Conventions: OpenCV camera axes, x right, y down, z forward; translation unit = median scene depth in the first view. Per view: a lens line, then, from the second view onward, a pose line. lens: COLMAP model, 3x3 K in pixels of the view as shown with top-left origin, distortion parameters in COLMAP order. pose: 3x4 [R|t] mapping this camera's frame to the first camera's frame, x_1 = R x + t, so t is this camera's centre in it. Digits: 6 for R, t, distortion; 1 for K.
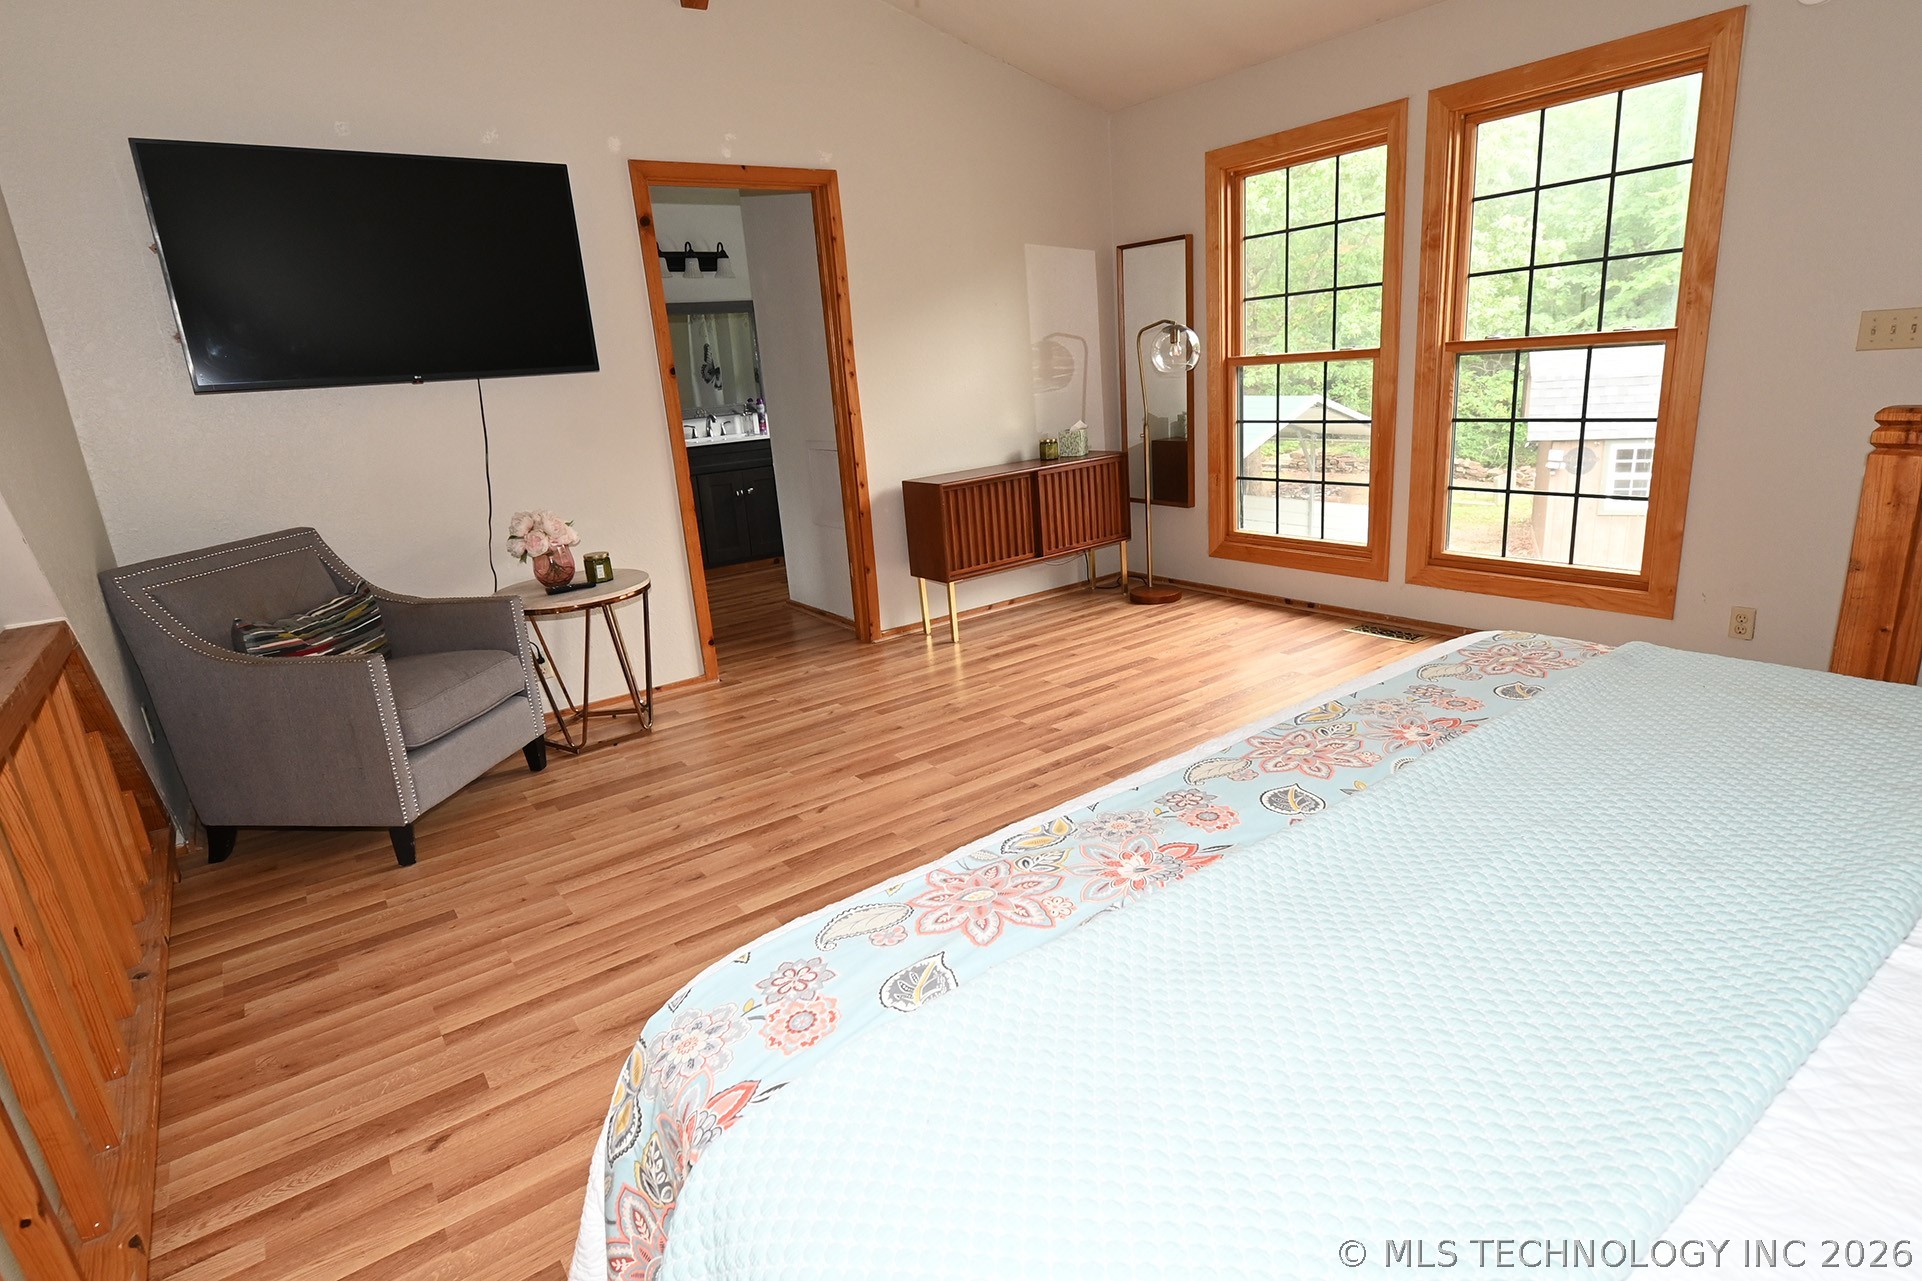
lens RADIAL K [[1014.6, 0, 971.2], [0, 1014.6, 632.5], [0, 0, 1]] dist [0.004004, -0.000469]
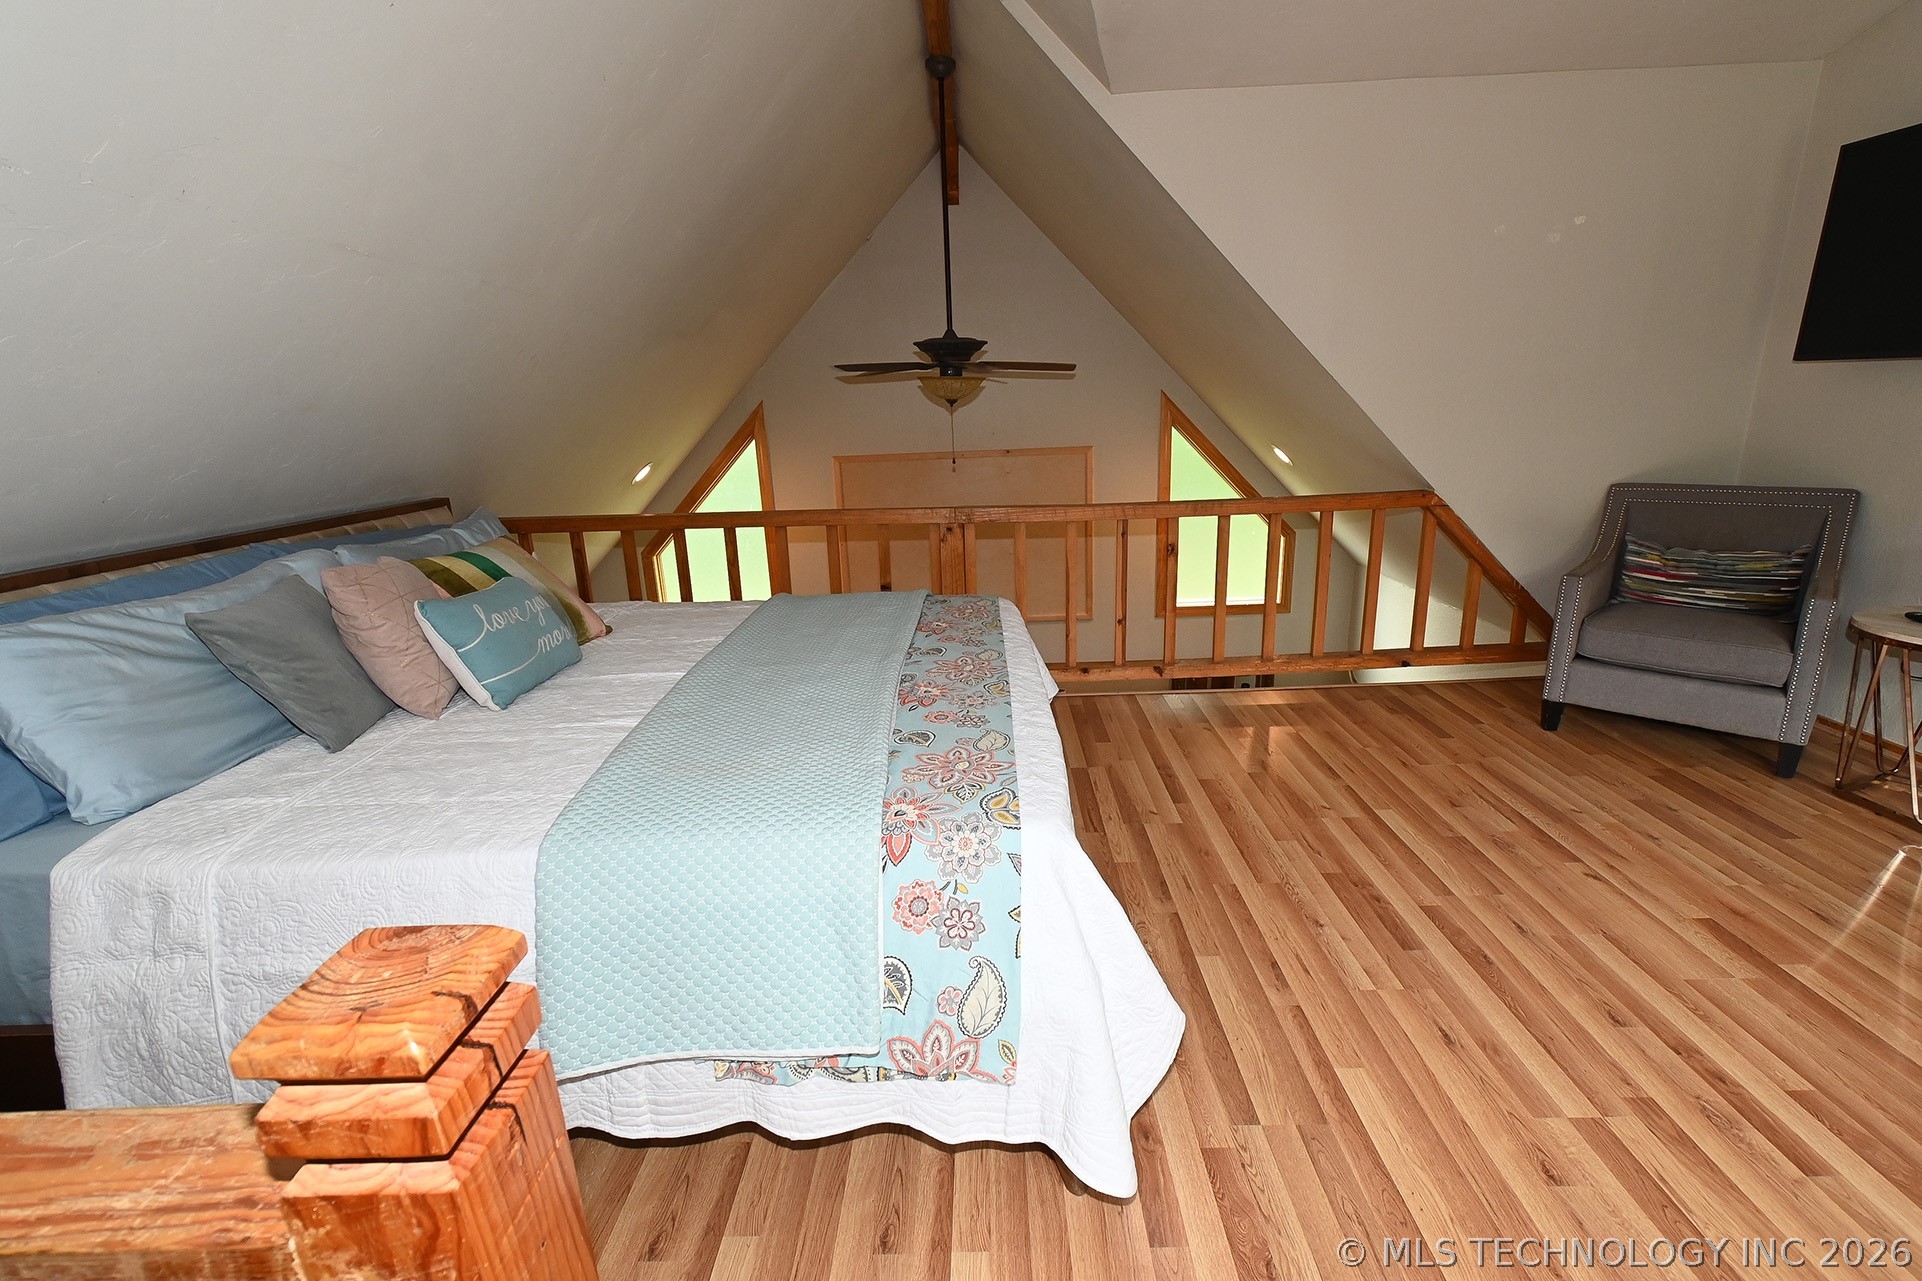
lens RADIAL K [[857.2, 0, 963.0], [0, 857.2, 637.2], [0, 0, 1]] dist [0.010899, -0.005272]
pose [[-0.601681, 0.300345, -0.740117, 0.751602], [-0.127787, 0.878478, 0.460378, -0.318945], [0.788448, 0.371578, -0.490183, 0.921818]]
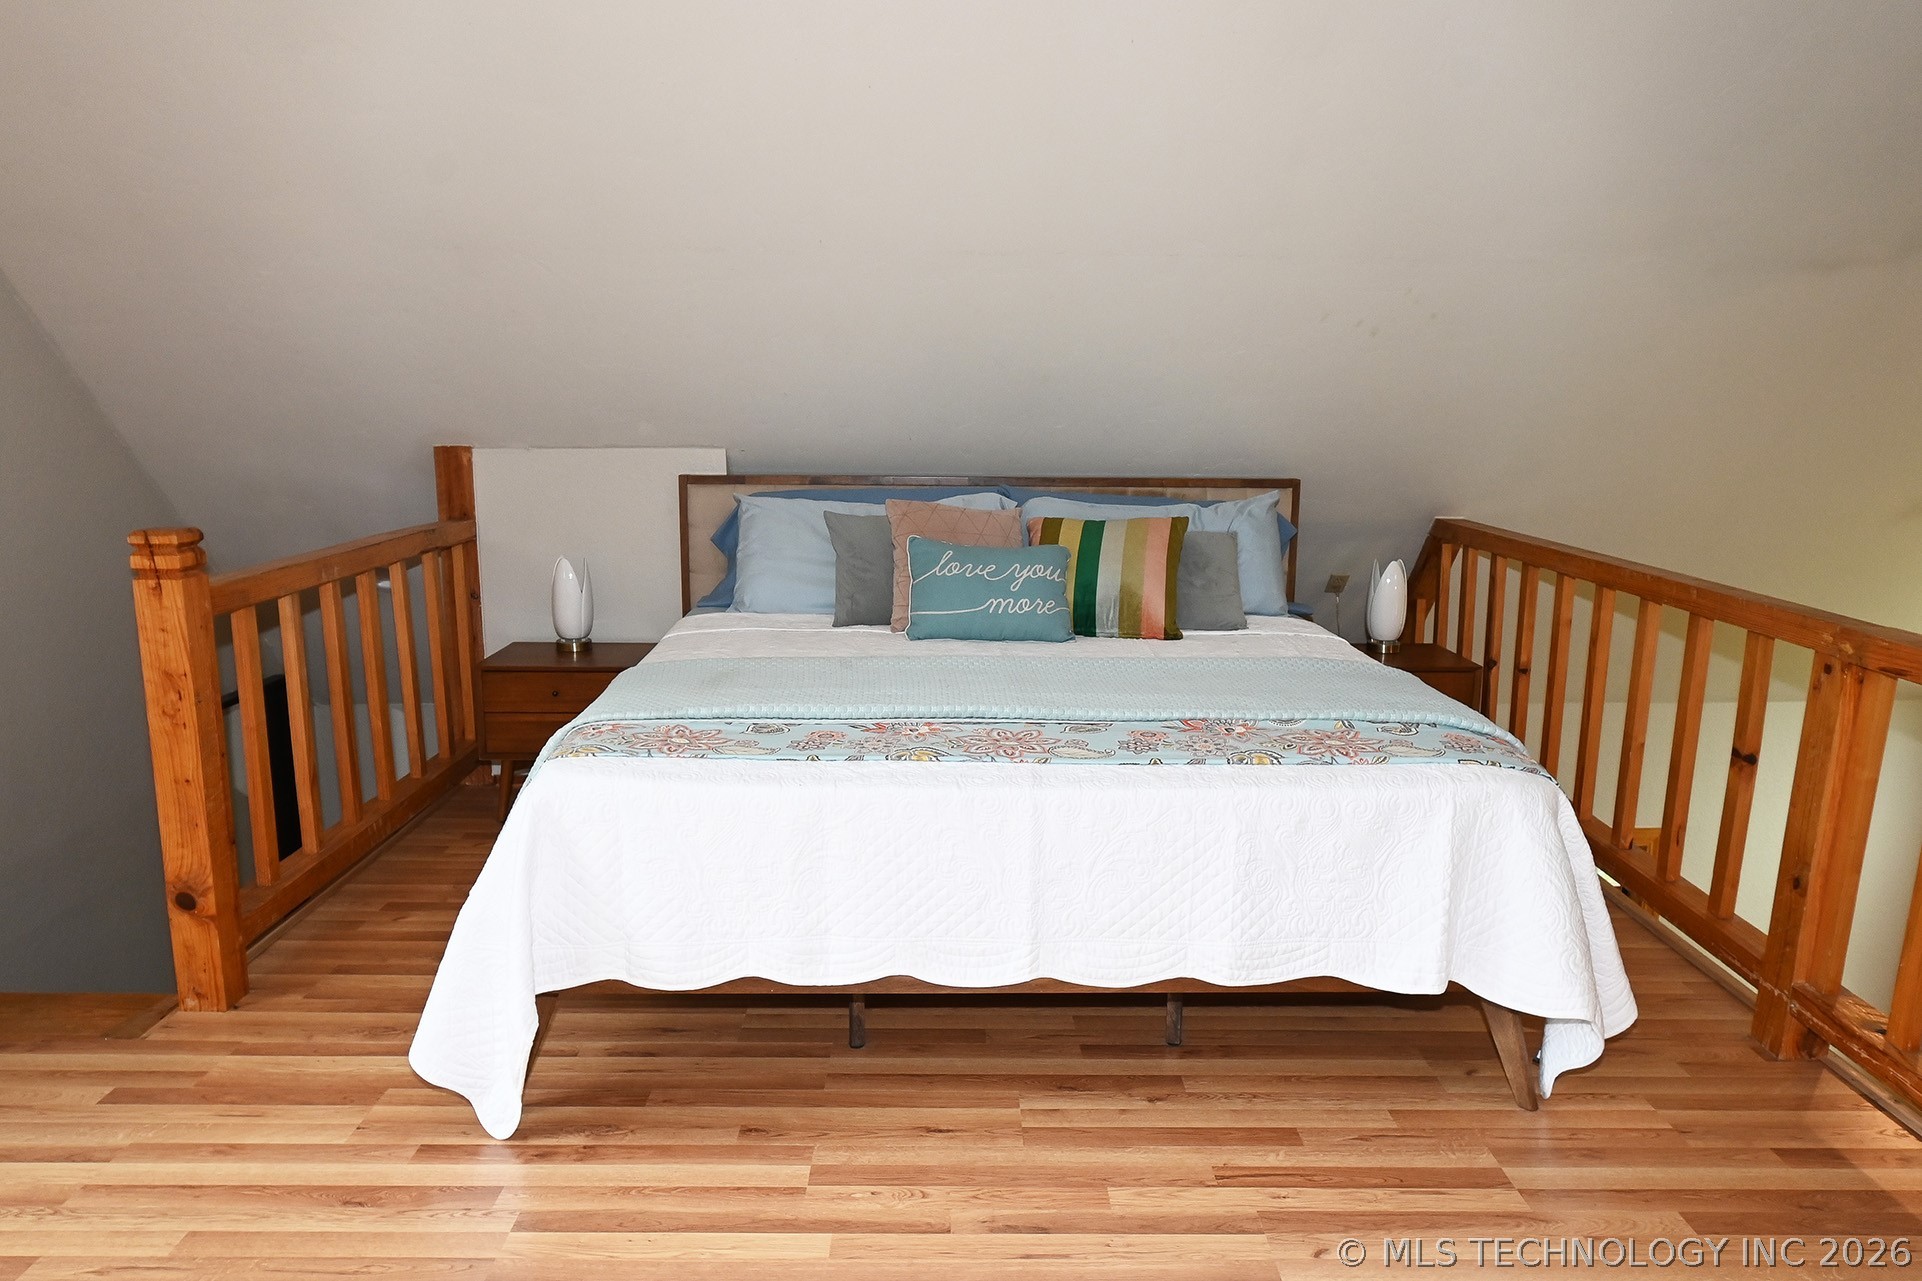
lens RADIAL K [[1326.5, 0, 973.4], [0, 1326.5, 646.7], [0, 0, 1]] dist [-0.007246, 0.004702]
pose [[-0.814311, -0.039508, 0.579082, -0.309395], [0.198491, 0.918575, 0.341791, -0.300488], [-0.545434, 0.393267, -0.740164, 1.194006]]
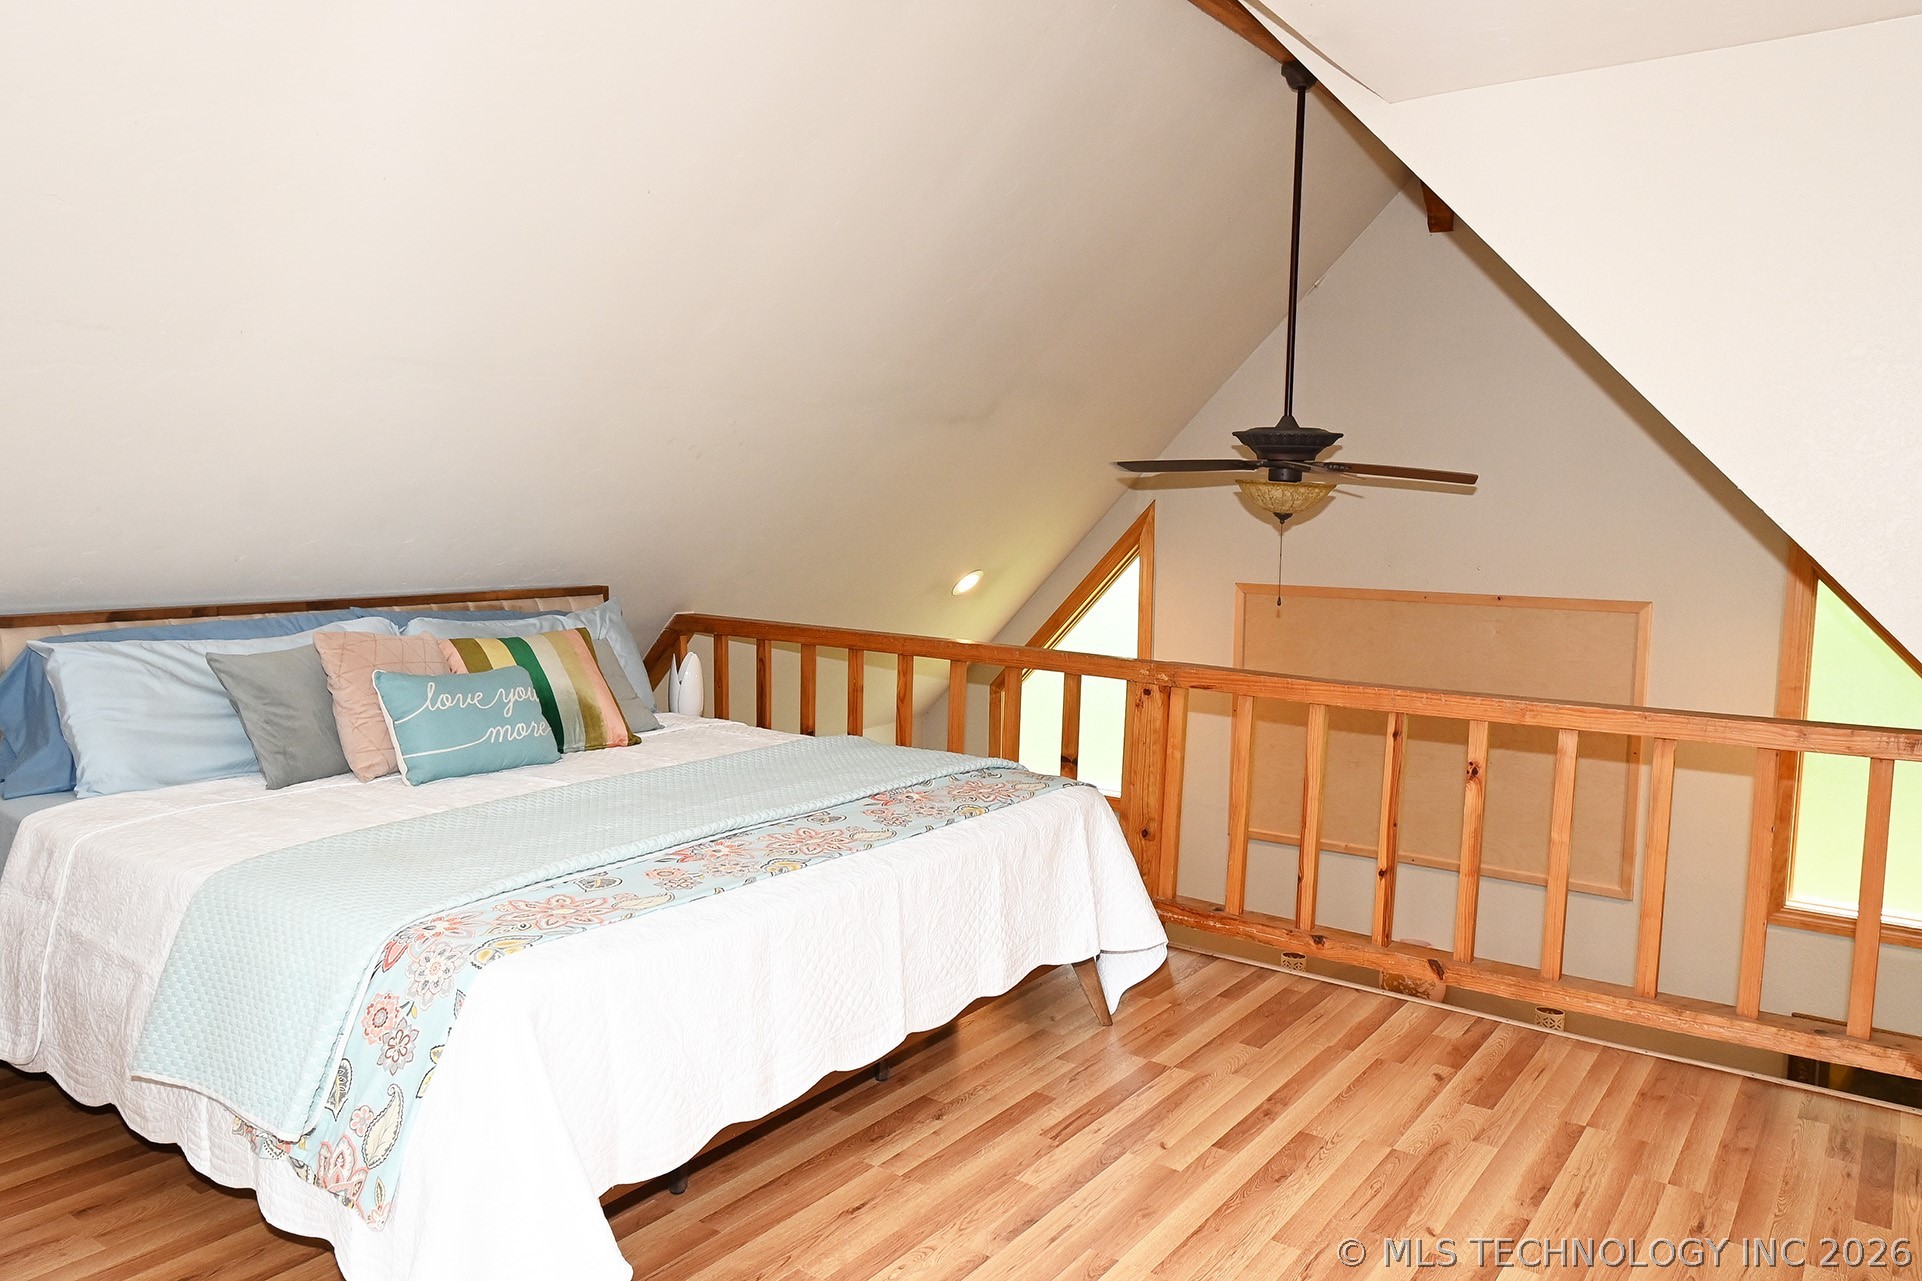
lens RADIAL K [[1326.5, 0, 961.7], [0, 1326.5, 648.0], [0, 0, 1]] dist [-0.007246, 0.004702]
pose [[-0.951160, 0.090498, -0.295135, 0.348952], [-0.025708, 0.929520, 0.367874, -0.421533], [0.307626, 0.357495, -0.881796, 1.383367]]
